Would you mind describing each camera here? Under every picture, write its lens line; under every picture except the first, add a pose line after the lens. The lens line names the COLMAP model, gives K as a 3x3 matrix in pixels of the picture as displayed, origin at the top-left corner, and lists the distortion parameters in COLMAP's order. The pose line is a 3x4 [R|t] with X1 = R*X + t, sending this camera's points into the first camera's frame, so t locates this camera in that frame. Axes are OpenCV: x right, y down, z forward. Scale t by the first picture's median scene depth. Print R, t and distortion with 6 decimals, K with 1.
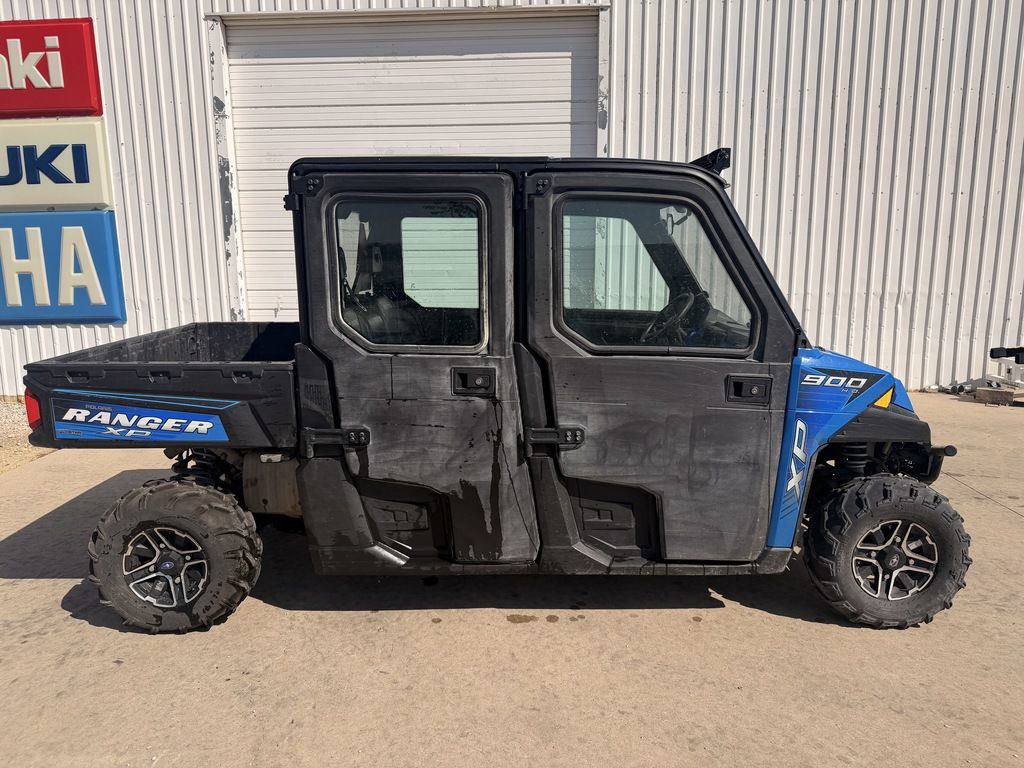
lens RADIAL K [[740.6, 0, 517.2], [0, 740.6, 381.9], [0, 0, 1]] dist [0.020276, -0.024505]
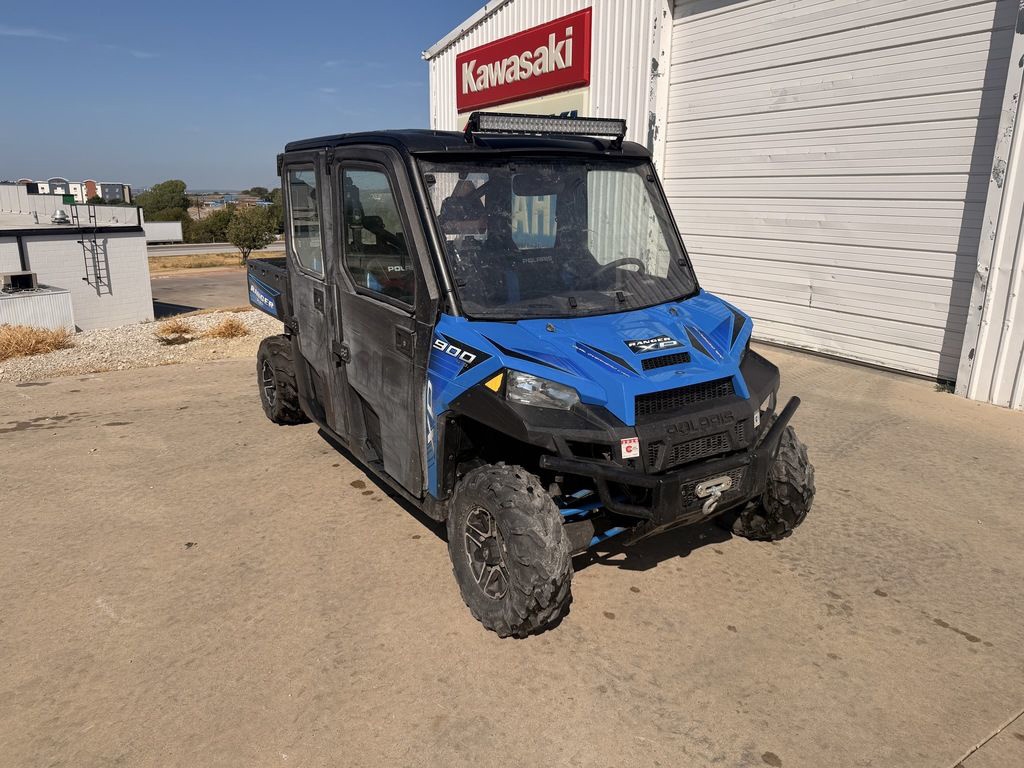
lens RADIAL K [[740.6, 0, 518.1], [0, 740.6, 386.0], [0, 0, 1]] dist [0.020276, -0.024505]
pose [[0.531126, 0.230544, -0.815325, 0.545337], [-0.158832, 0.972303, 0.171463, -0.058444], [0.832272, 0.038431, 0.553033, 0.221455]]
